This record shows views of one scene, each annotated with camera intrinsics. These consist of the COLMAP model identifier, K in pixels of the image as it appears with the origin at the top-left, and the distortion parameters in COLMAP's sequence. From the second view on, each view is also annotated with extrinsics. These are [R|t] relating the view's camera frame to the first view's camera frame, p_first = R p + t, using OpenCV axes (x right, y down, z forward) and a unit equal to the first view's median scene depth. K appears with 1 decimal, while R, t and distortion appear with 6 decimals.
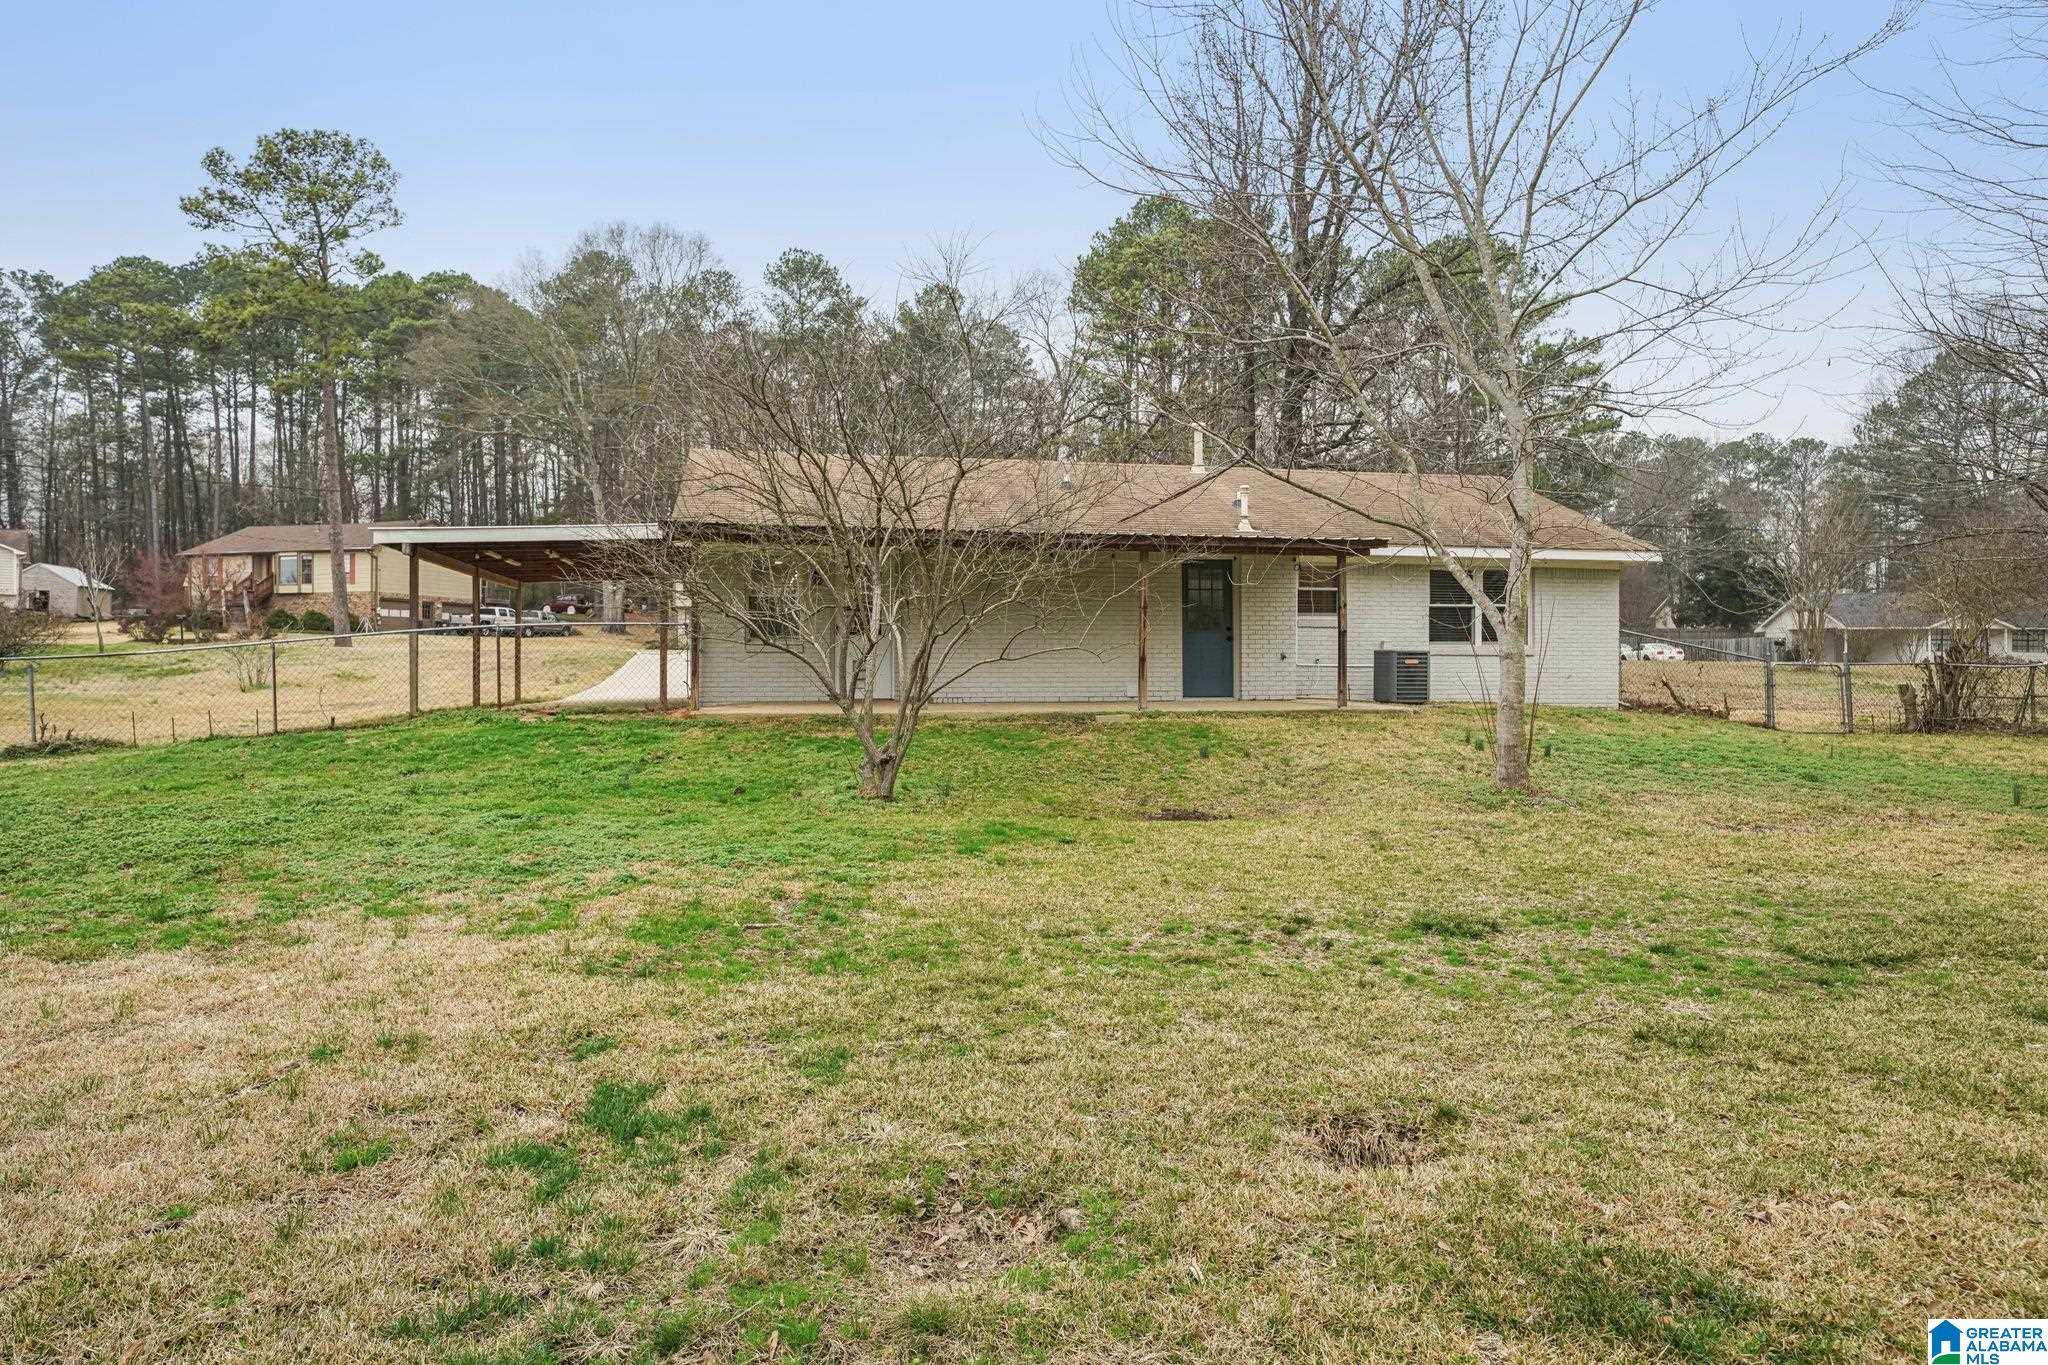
lens RADIAL K [[1251.5, 0, 1006.9], [0, 1251.5, 670.2], [0, 0, 1]] dist [0.020238, -0.000525]
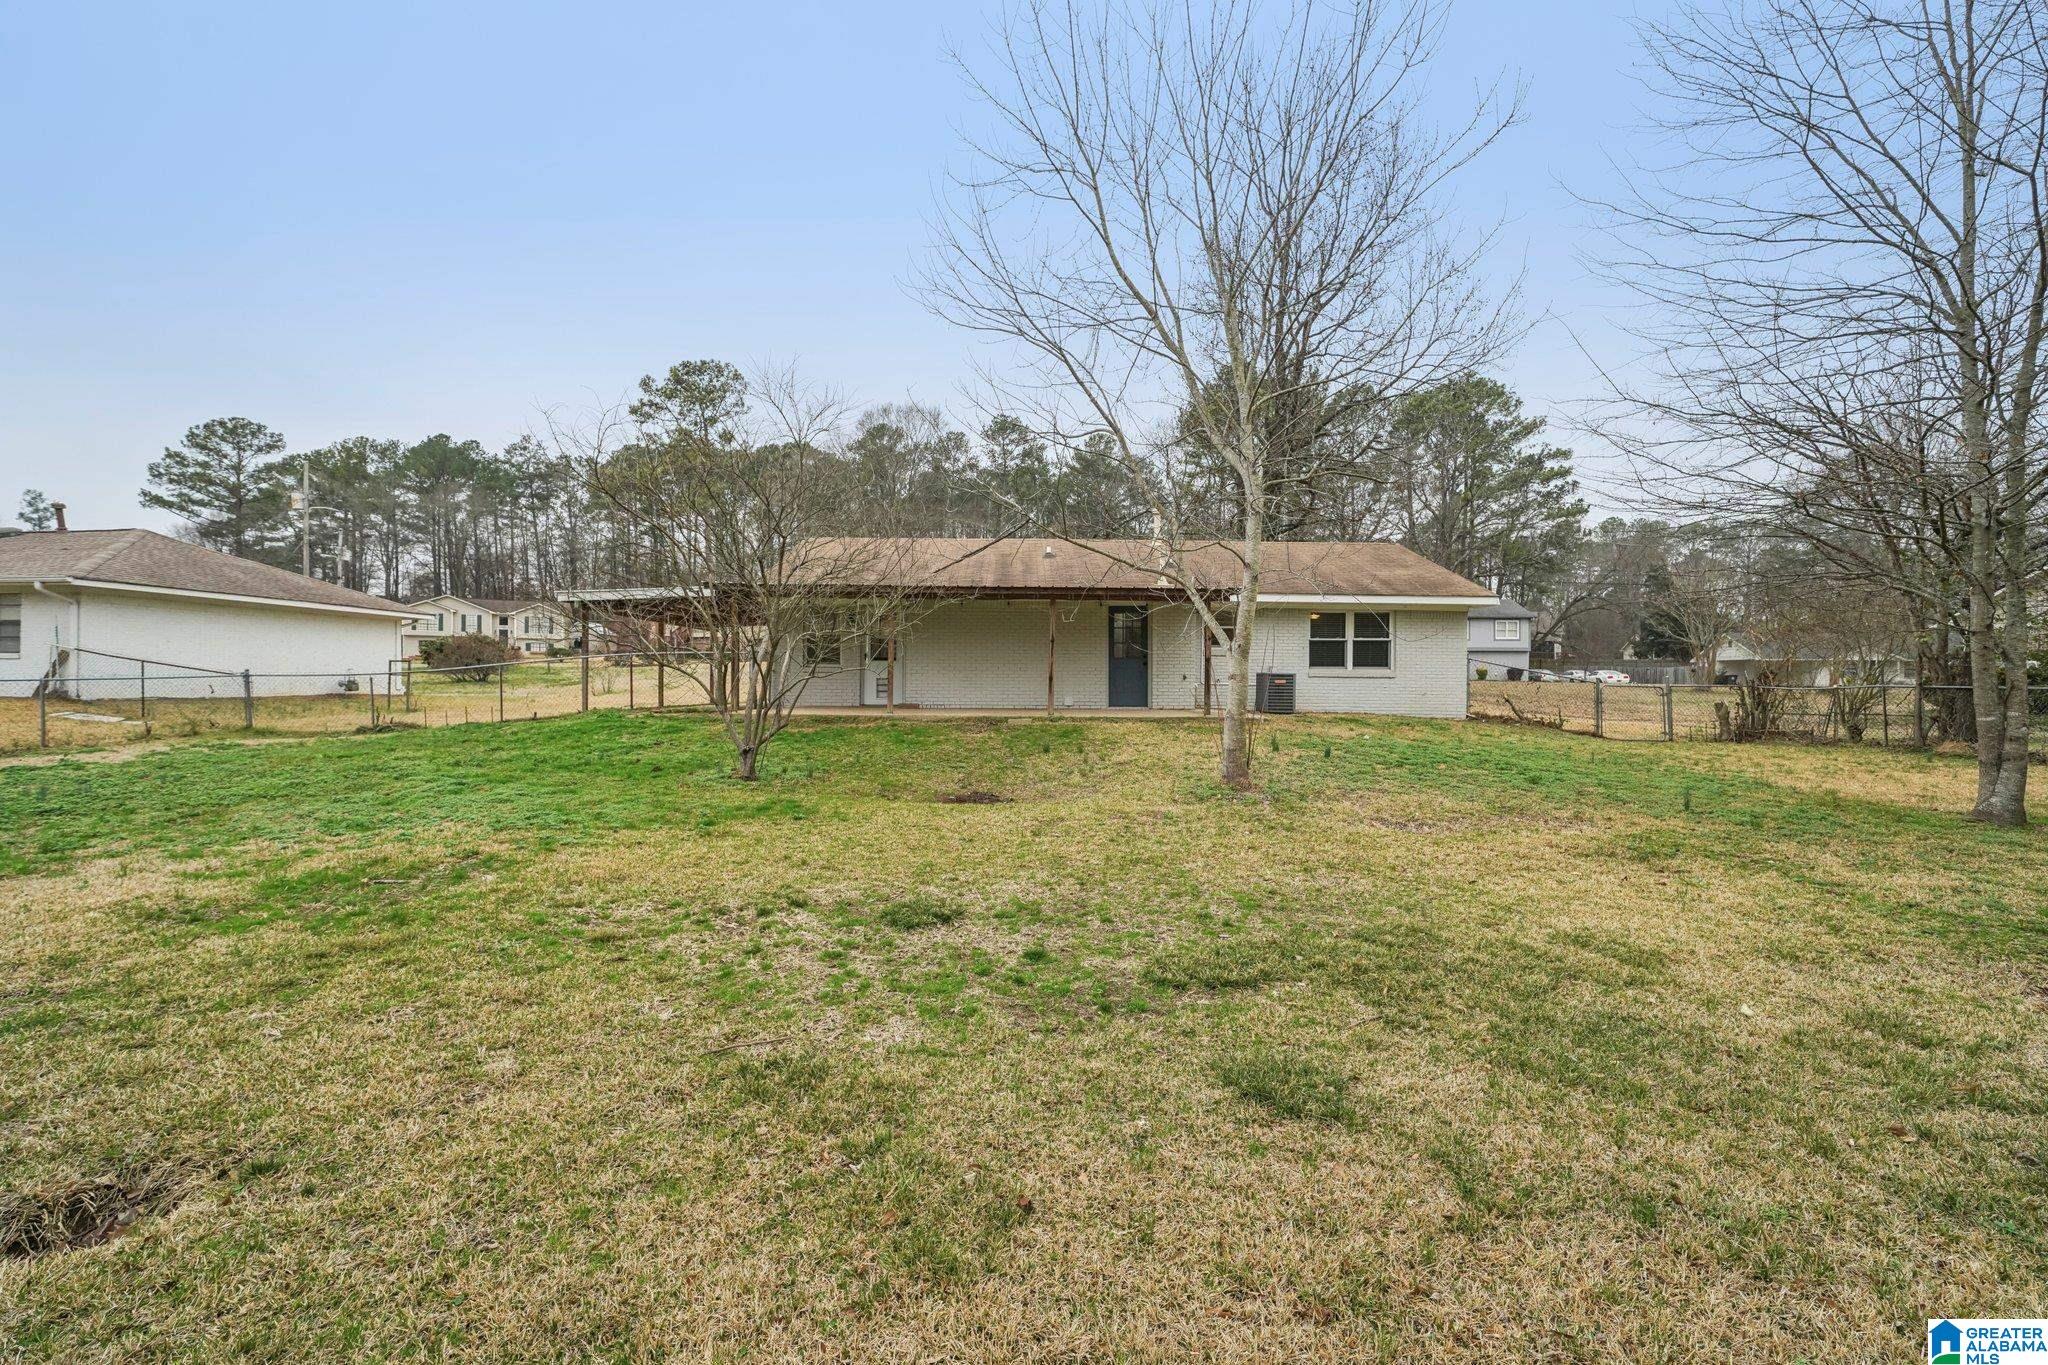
lens RADIAL K [[803.7, 0, 1016.8], [0, 803.7, 690.2], [0, 0, 1]] dist [-0.016291, 0.000216]
pose [[0.981229, 0.008705, -0.192648, 0.072835], [-0.007579, 0.999950, 0.006583, -0.000441], [0.192695, -0.005000, 0.981246, 0.039628]]
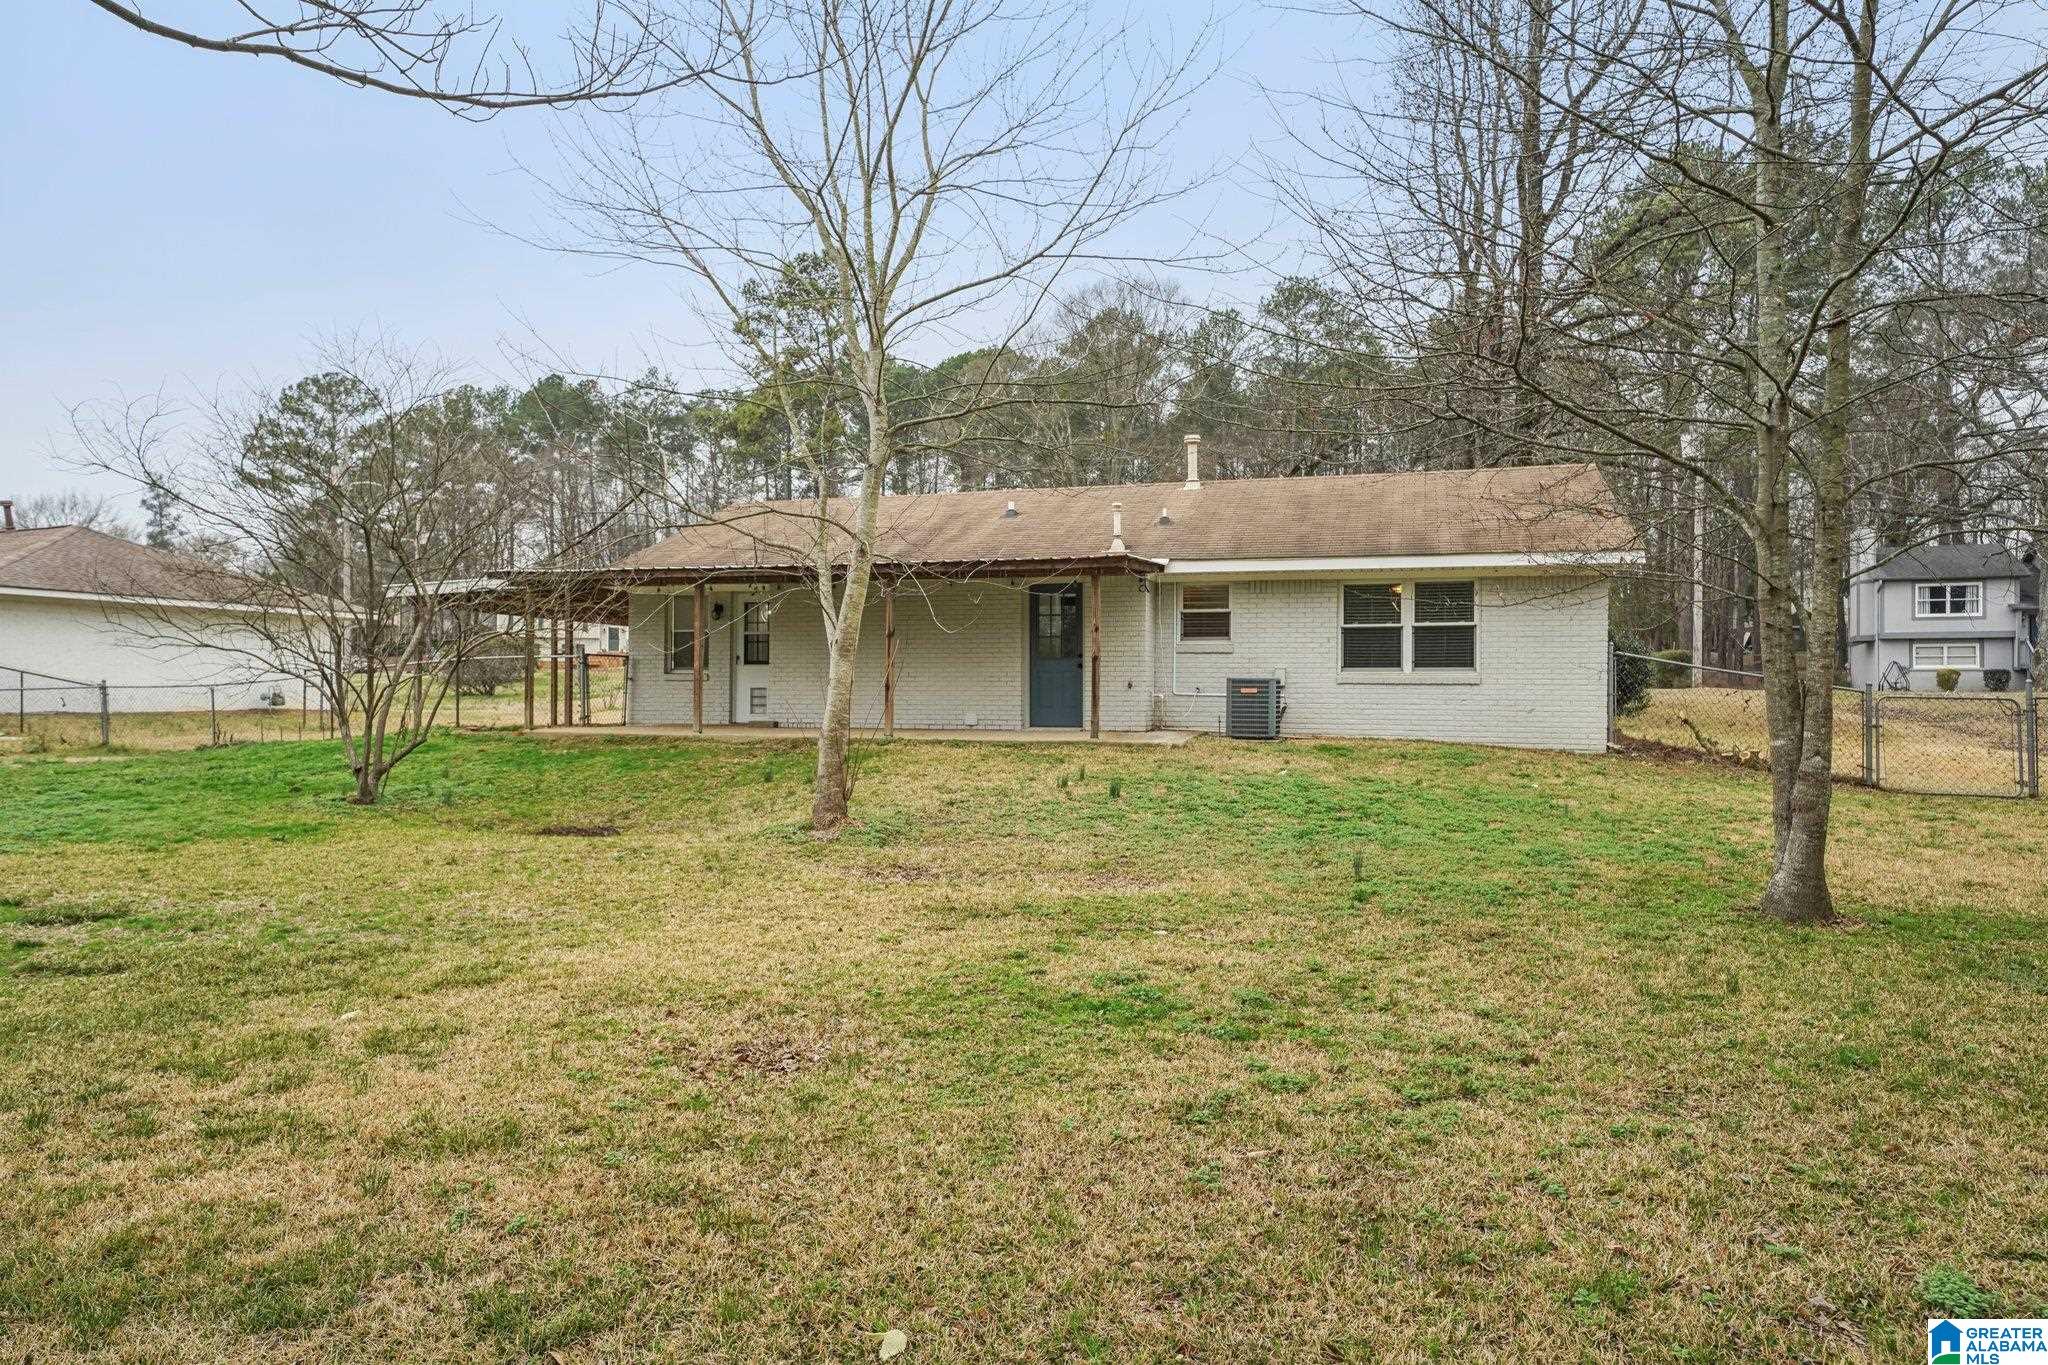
lens RADIAL K [[1251.5, 0, 1021.3], [0, 1251.5, 690.1], [0, 0, 1]] dist [0.020238, -0.000525]
pose [[0.873376, 0.002554, -0.487039, 0.209281], [-0.007005, 0.999949, -0.007317, 0.000131], [0.486995, 0.009802, 0.873350, 0.051312]]
